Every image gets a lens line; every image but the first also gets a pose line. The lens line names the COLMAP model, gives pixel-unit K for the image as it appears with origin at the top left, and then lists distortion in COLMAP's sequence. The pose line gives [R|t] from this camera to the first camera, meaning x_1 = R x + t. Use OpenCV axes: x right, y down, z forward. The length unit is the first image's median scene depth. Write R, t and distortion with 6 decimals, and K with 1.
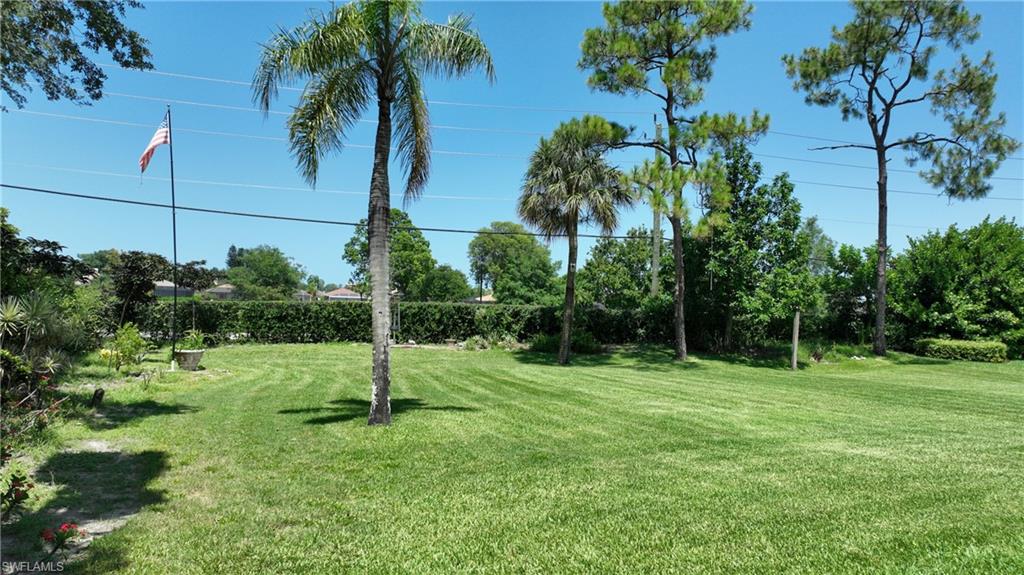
lens RADIAL K [[712.7, 0, 512.0], [0, 712.7, 287.5], [0, 0, 1]] dist [-0.000437, 0.000261]
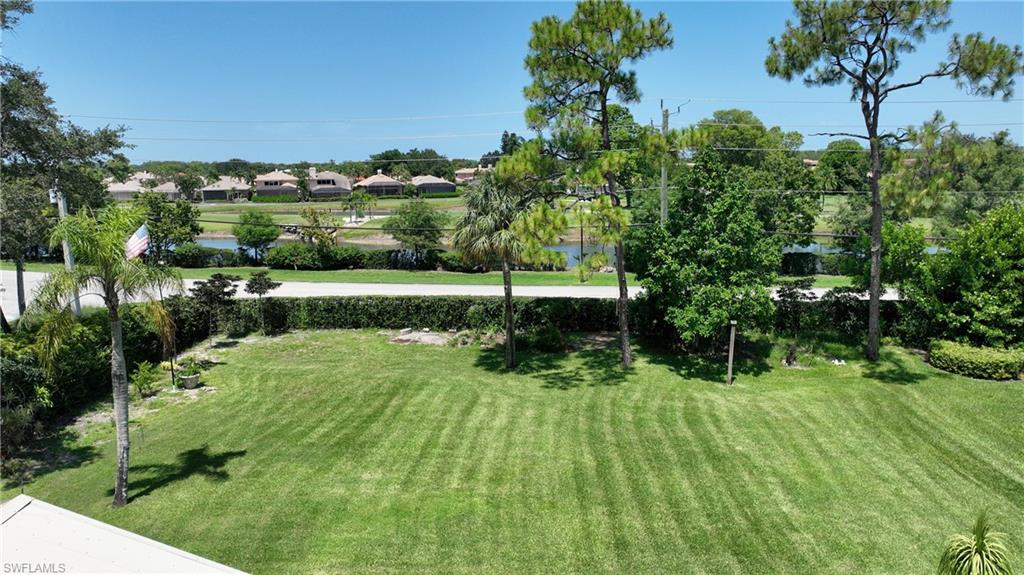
lens RADIAL K [[703.5, 0, 510.8], [0, 703.5, 311.8], [0, 0, 1]] dist [0.000857, 0.000060]
pose [[0.926256, 0.030109, -0.375689, 0.416939], [0.050184, 0.978076, 0.202113, -0.177927], [0.373538, -0.206062, 0.904438, -0.015019]]
